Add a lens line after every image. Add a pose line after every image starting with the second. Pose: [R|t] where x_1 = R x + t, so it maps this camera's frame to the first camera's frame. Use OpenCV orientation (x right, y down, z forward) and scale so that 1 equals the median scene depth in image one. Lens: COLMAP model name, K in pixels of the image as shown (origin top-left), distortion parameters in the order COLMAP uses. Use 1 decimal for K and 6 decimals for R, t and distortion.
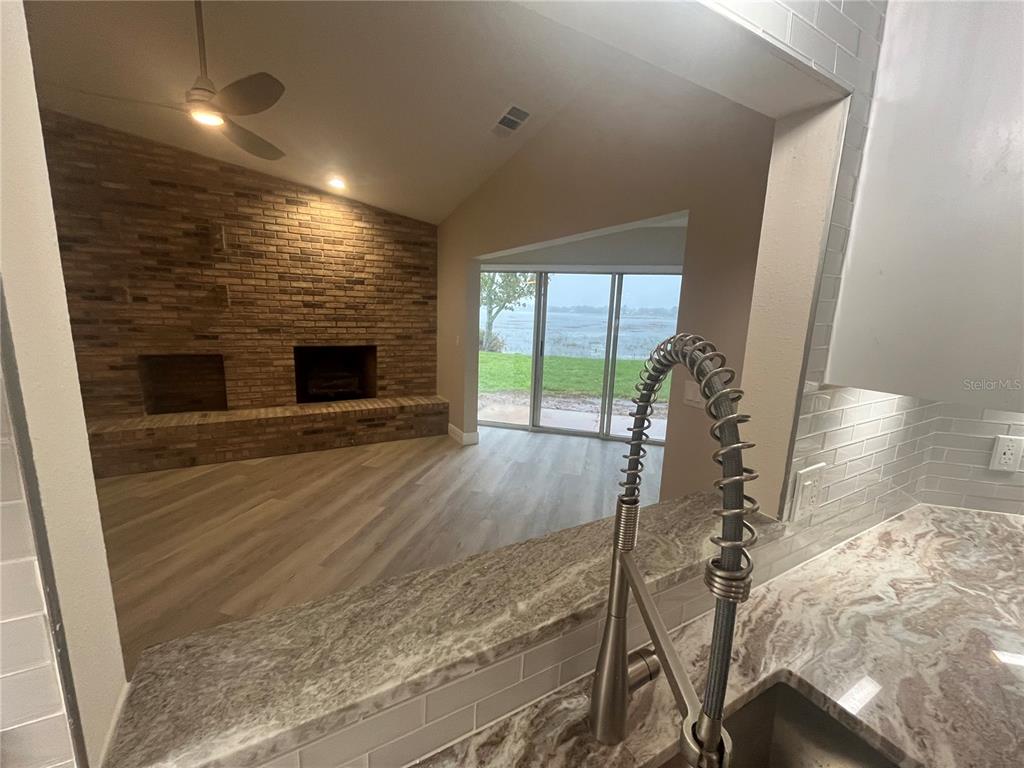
lens RADIAL K [[403.6, 0, 512.0], [0, 403.6, 384.0], [0, 0, 1]] dist [-0.002741, -0.000077]
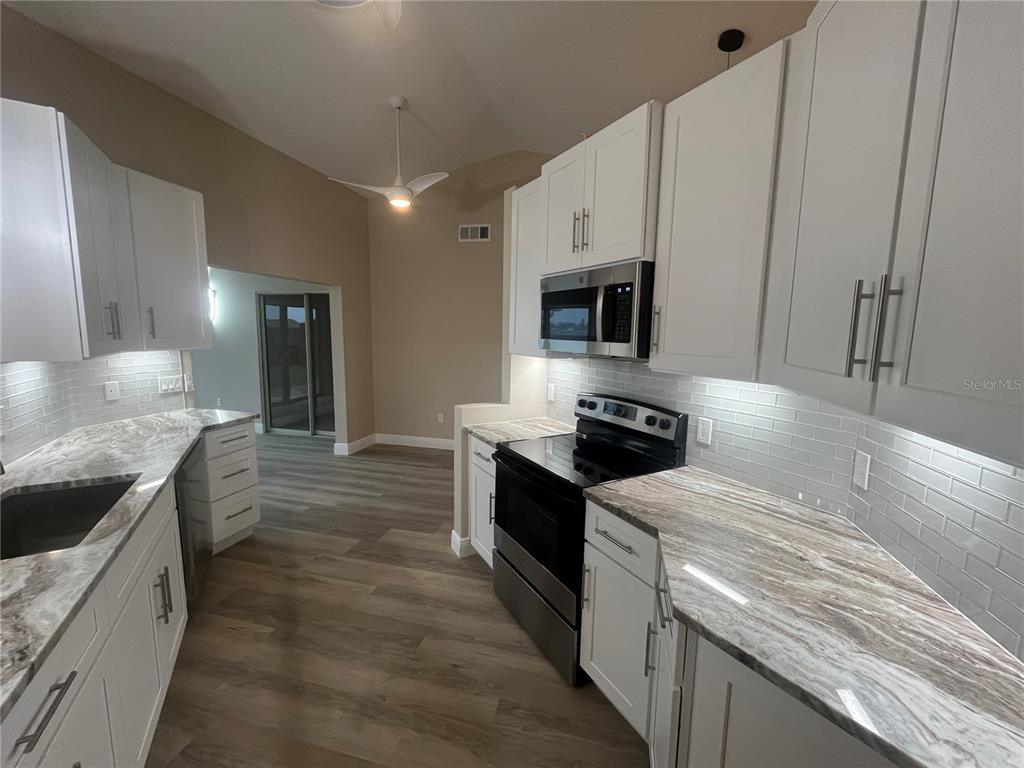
lens RADIAL K [[403.6, 0, 512.0], [0, 403.6, 384.0], [0, 0, 1]] dist [-0.002741, -0.000077]
pose [[-0.026019, -0.160566, 0.986682, -0.810775], [0.157289, 0.974064, 0.162661, 0.125962], [-0.987210, 0.159427, -0.000088, -0.988325]]
